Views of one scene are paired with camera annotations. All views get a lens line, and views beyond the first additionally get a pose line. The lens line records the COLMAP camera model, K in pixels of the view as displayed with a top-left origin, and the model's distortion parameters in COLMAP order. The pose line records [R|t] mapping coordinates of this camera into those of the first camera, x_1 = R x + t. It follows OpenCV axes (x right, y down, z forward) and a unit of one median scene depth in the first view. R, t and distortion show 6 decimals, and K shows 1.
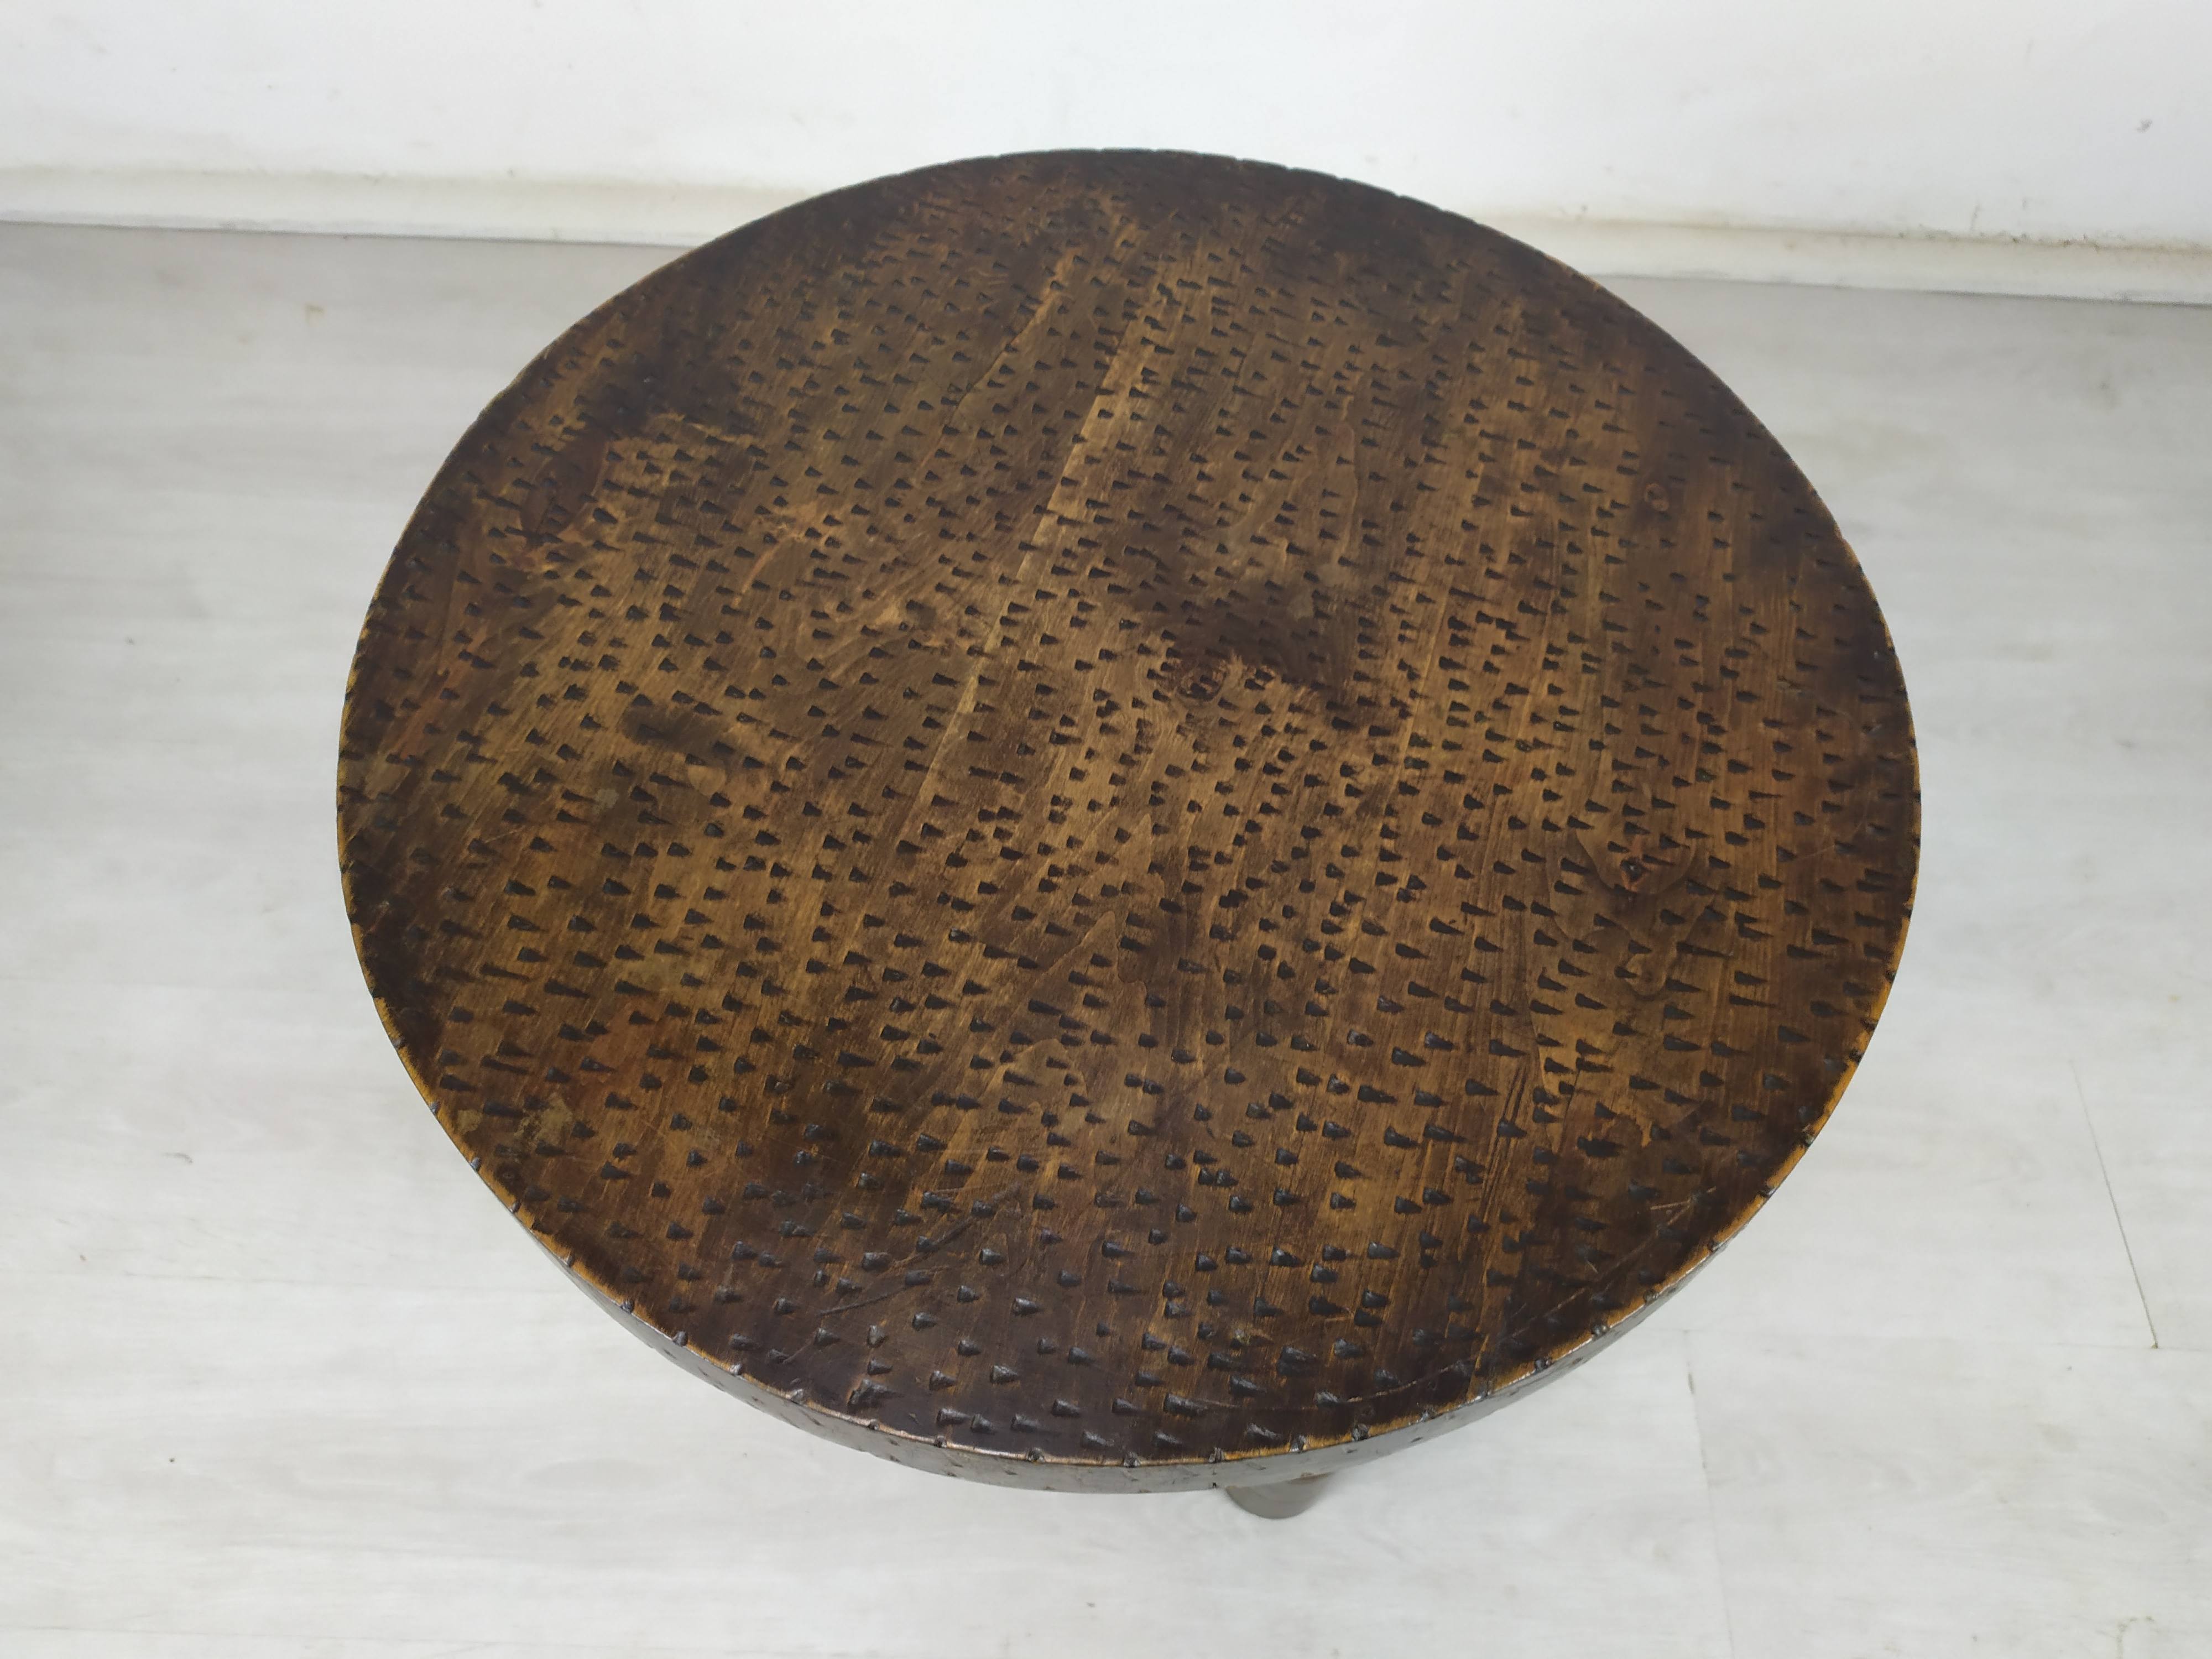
lens RADIAL K [[1660.5, 0, 1108.6], [0, 1660.5, 847.3], [0, 0, 1]] dist [0.015490, -0.010735]
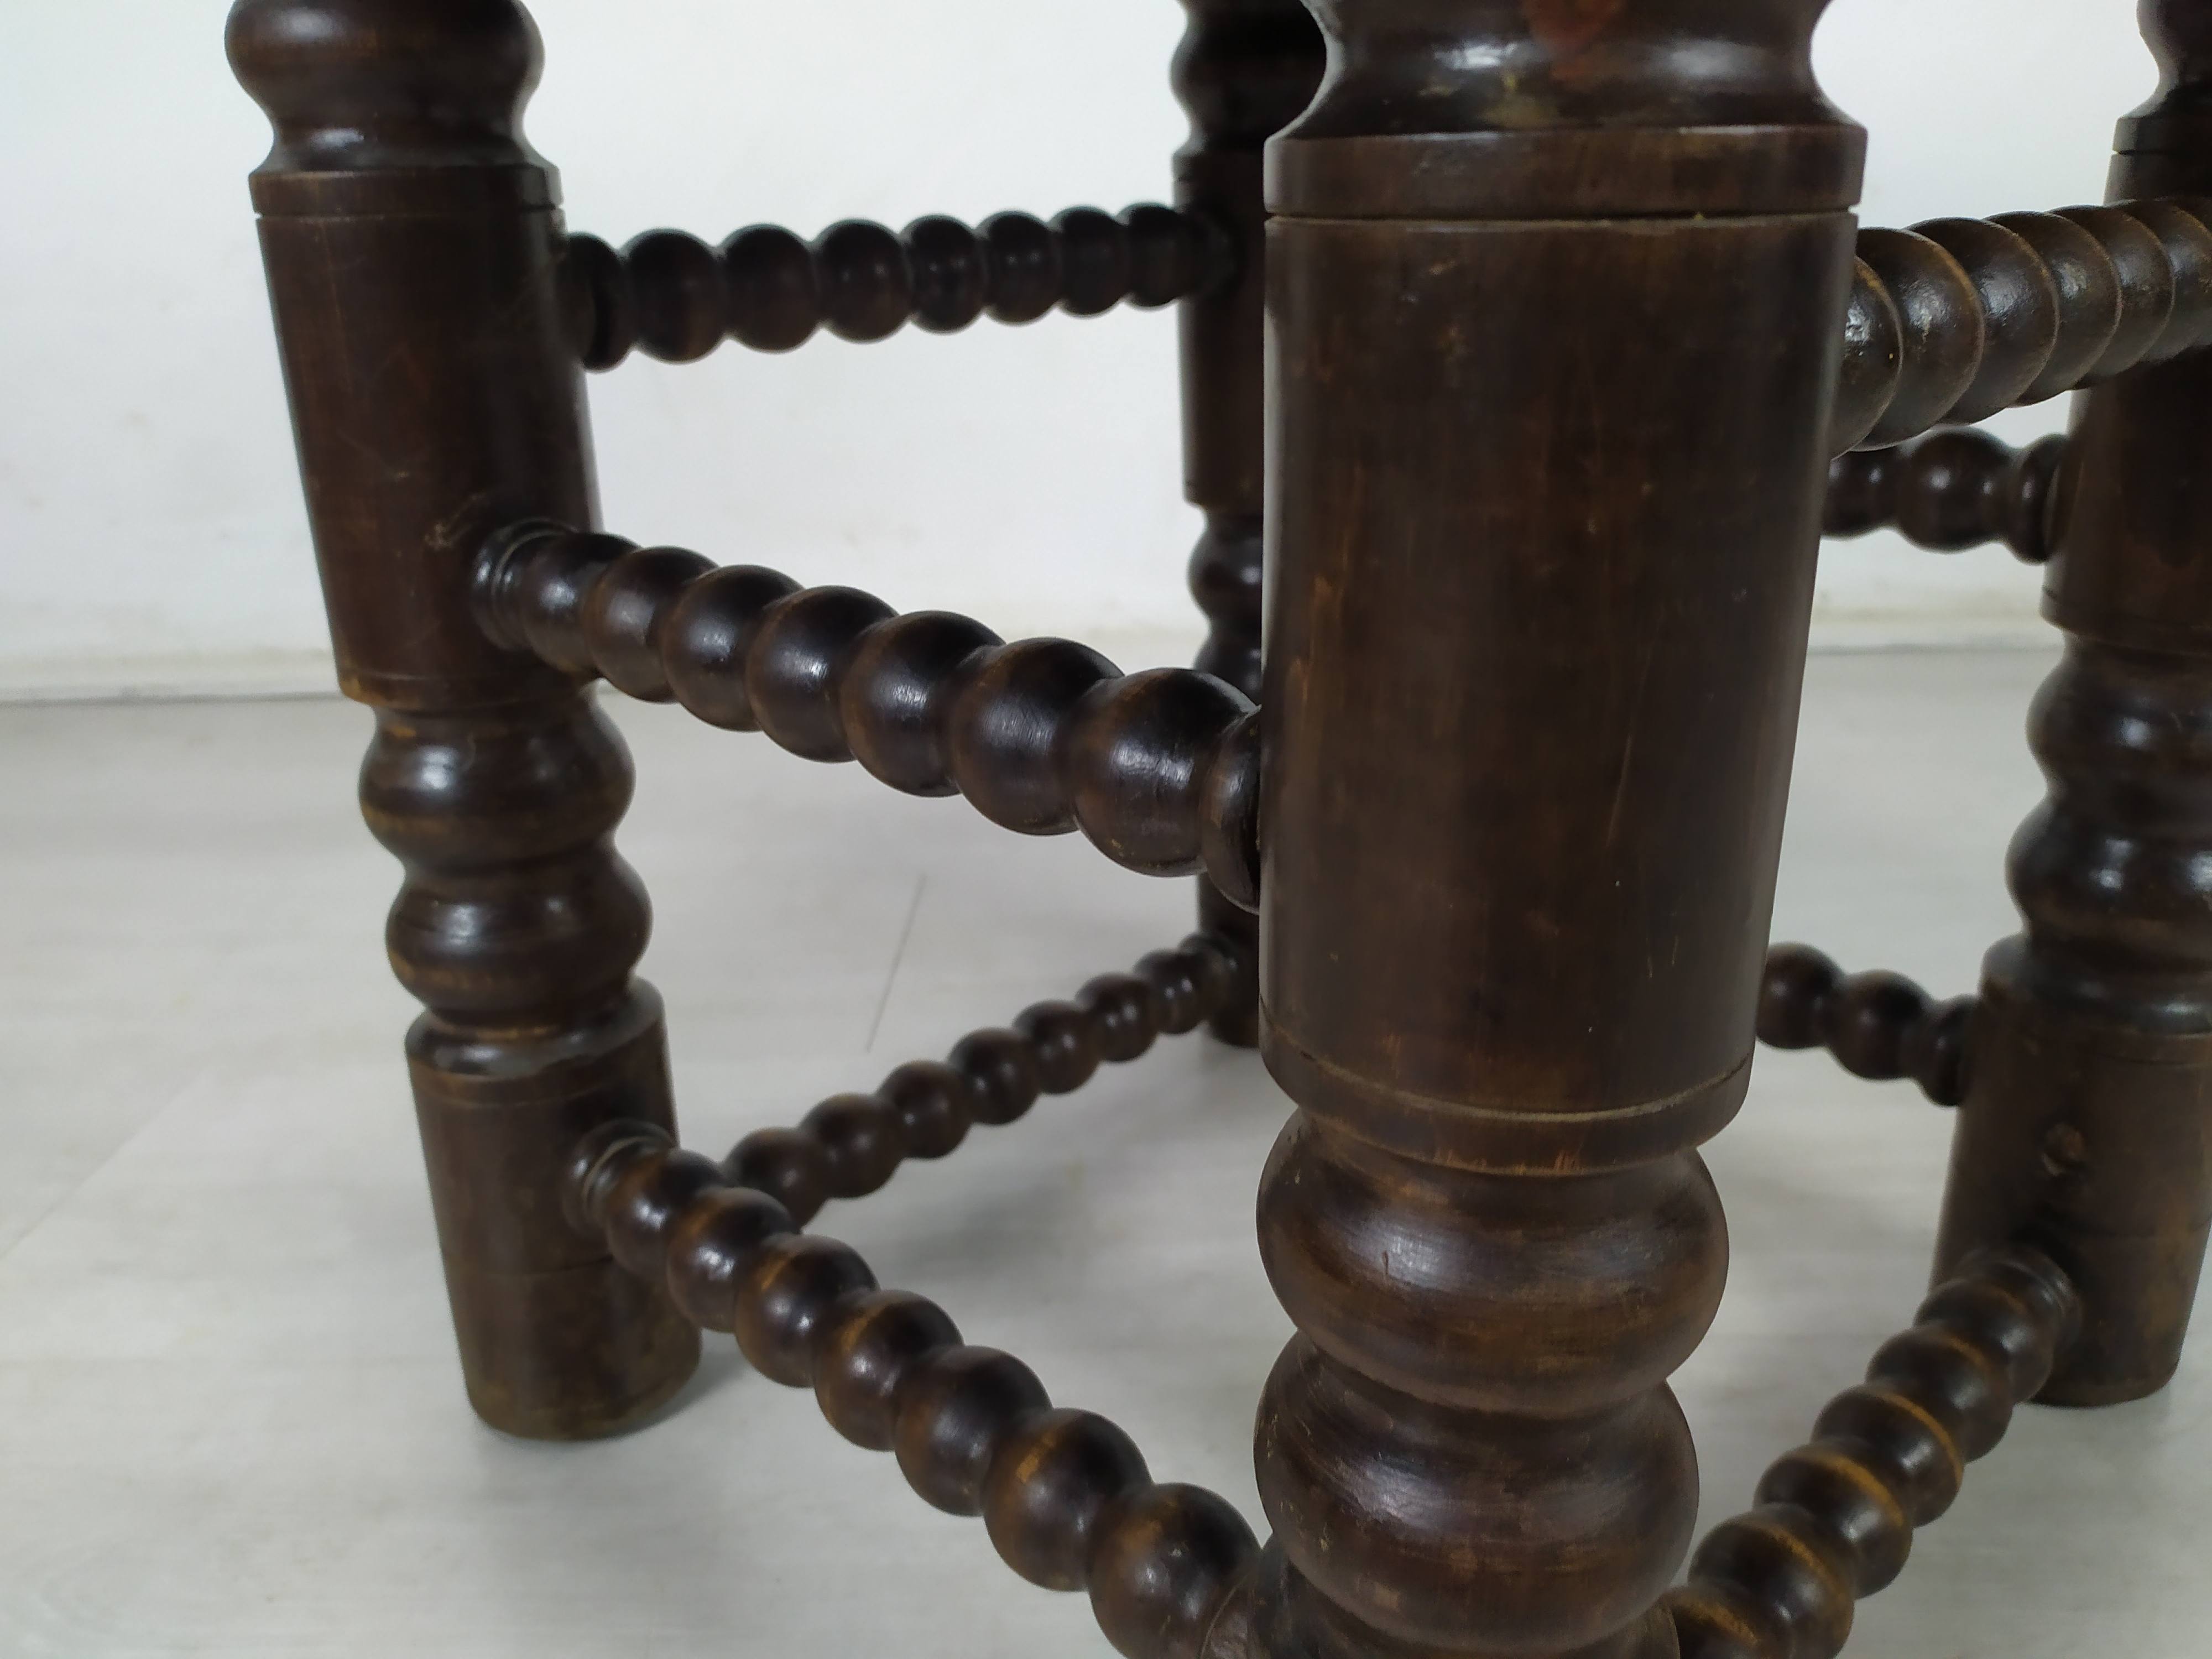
lens RADIAL K [[1739.8, 0, 1114.0], [0, 1739.8, 850.2], [0, 0, 1]] dist [0.032883, -0.089133]
pose [[0.998167, -0.058678, -0.014806, -0.131027], [0.037447, 0.791069, -0.610580, 0.522929], [0.047540, 0.608906, 0.791816, 1.029186]]
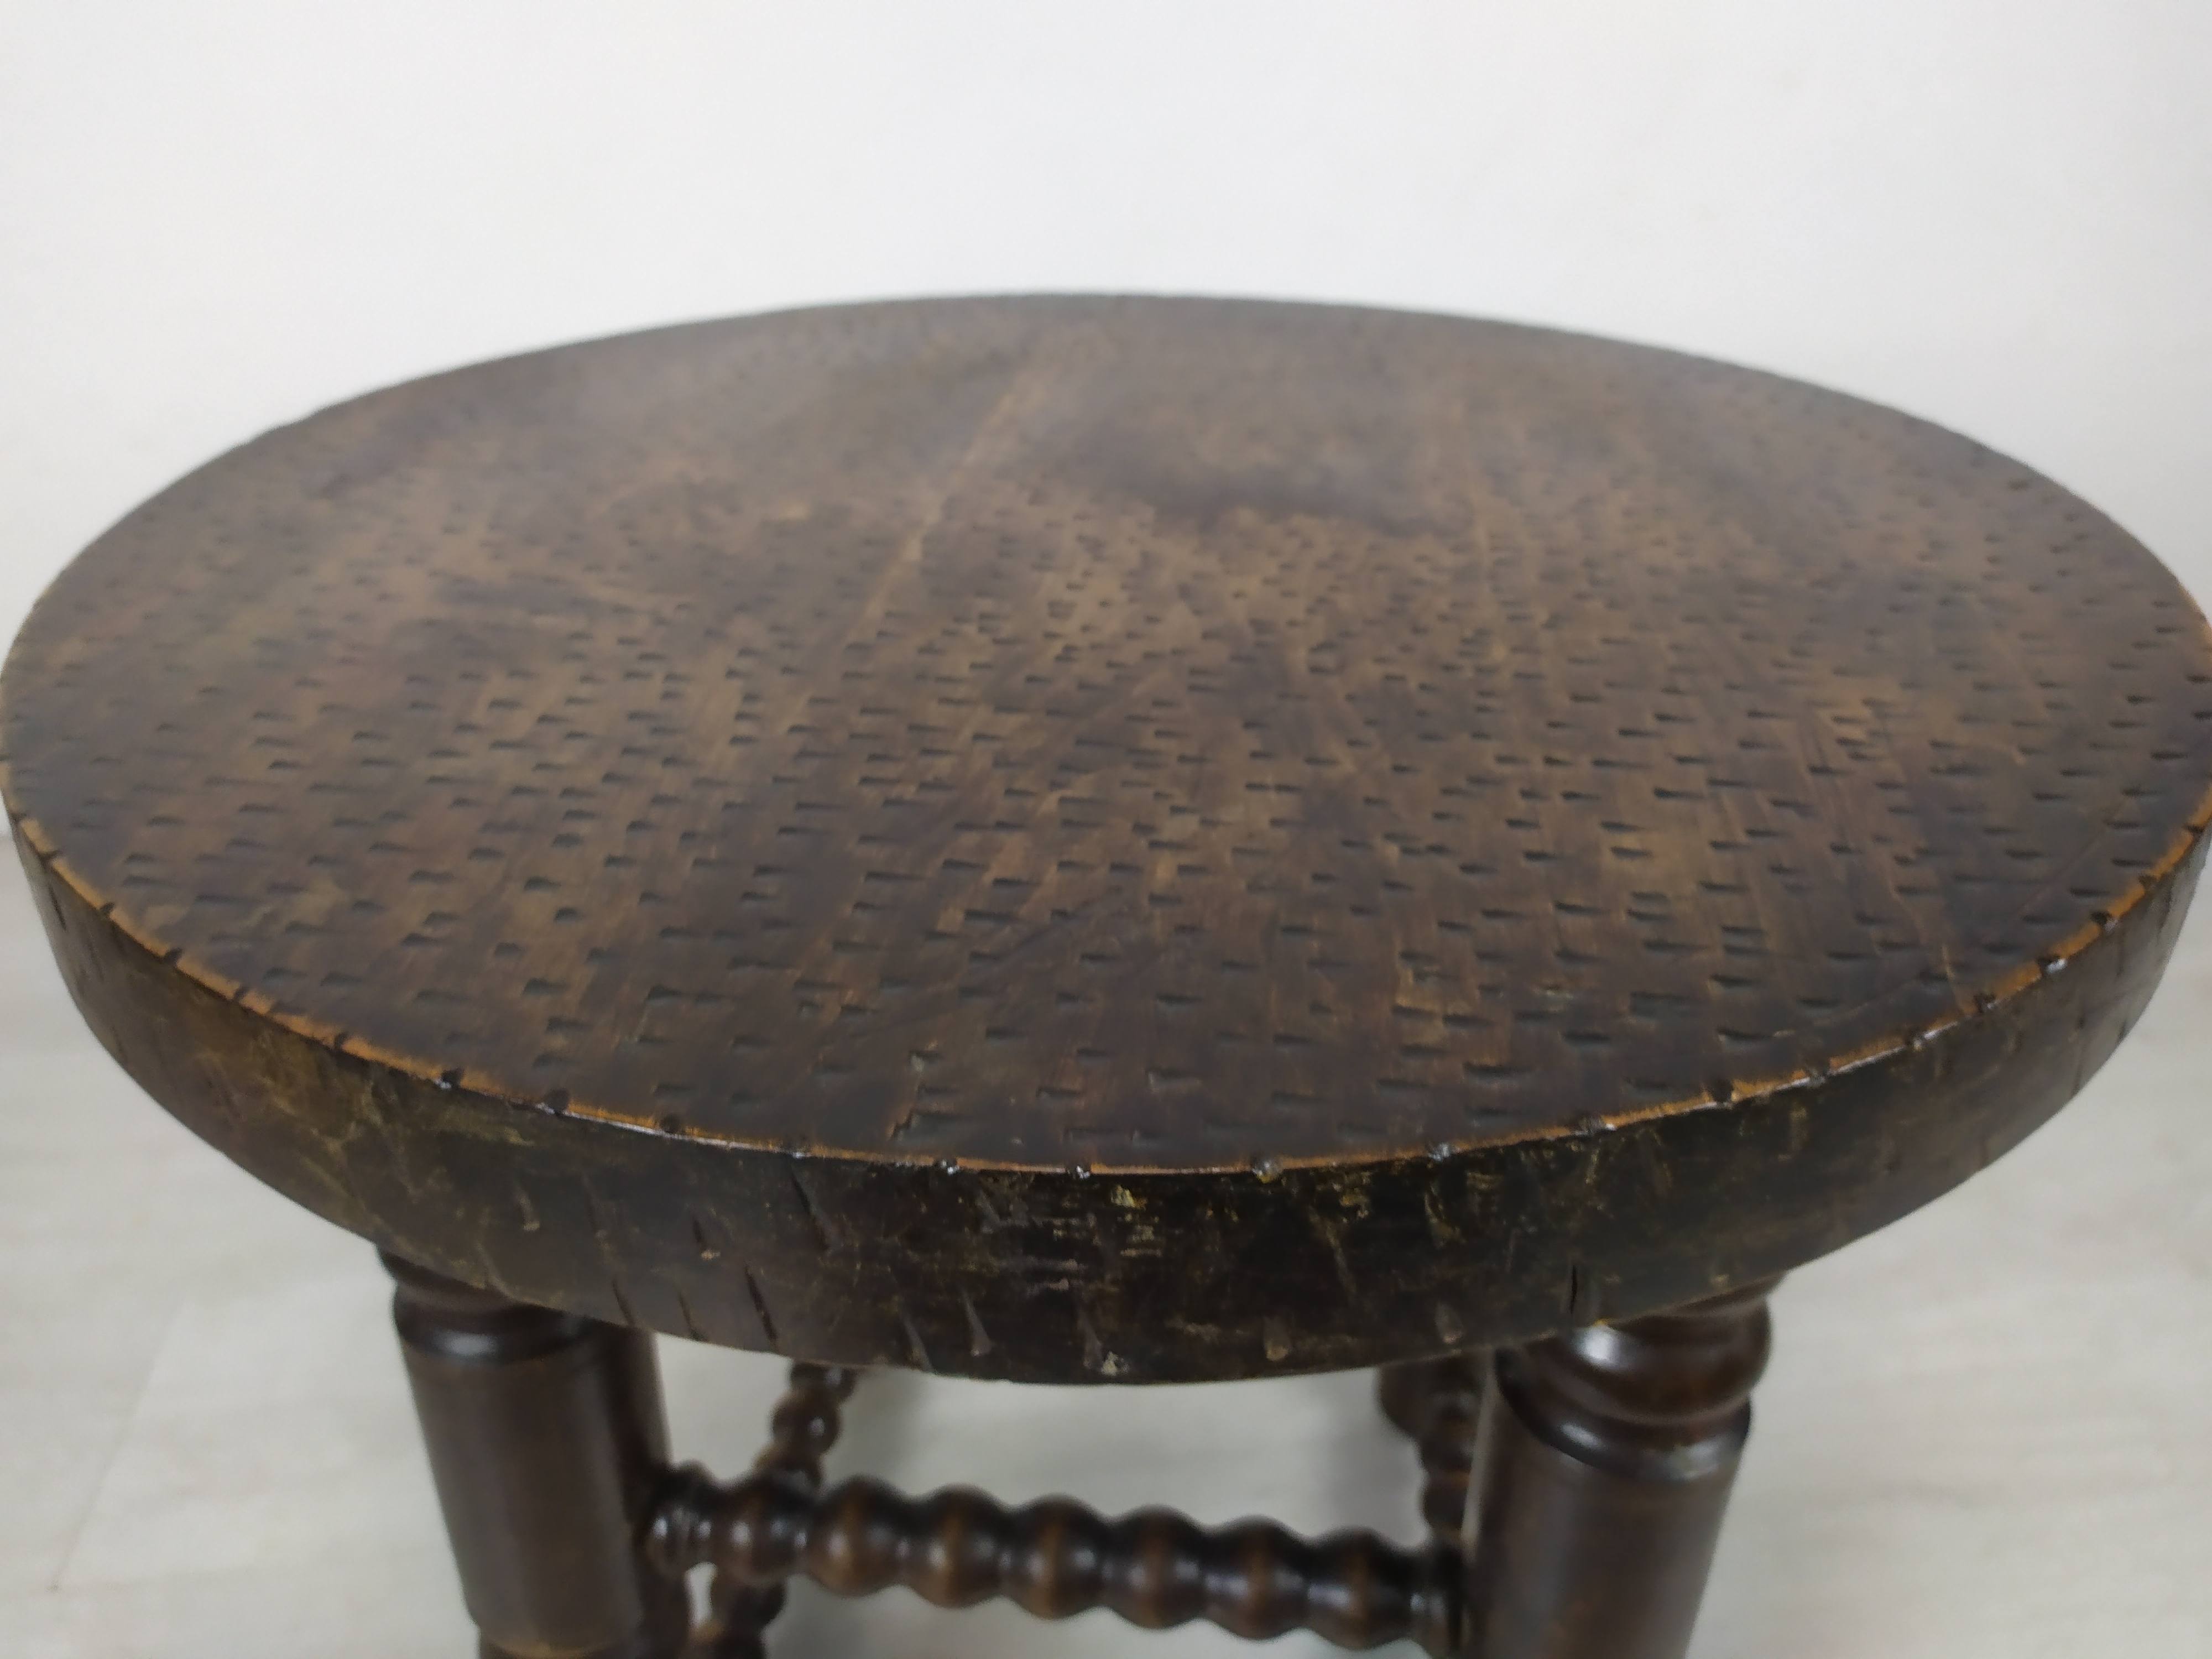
lens RADIAL K [[1739.8, 0, 1114.0], [0, 1739.8, 850.2], [0, 0, 1]] dist [0.032883, -0.089133]
pose [[0.983505, -0.107499, 0.145471, -0.127590], [0.164331, 0.867099, -0.470250, 0.426465], [-0.075586, 0.486398, 0.870462, 0.383175]]
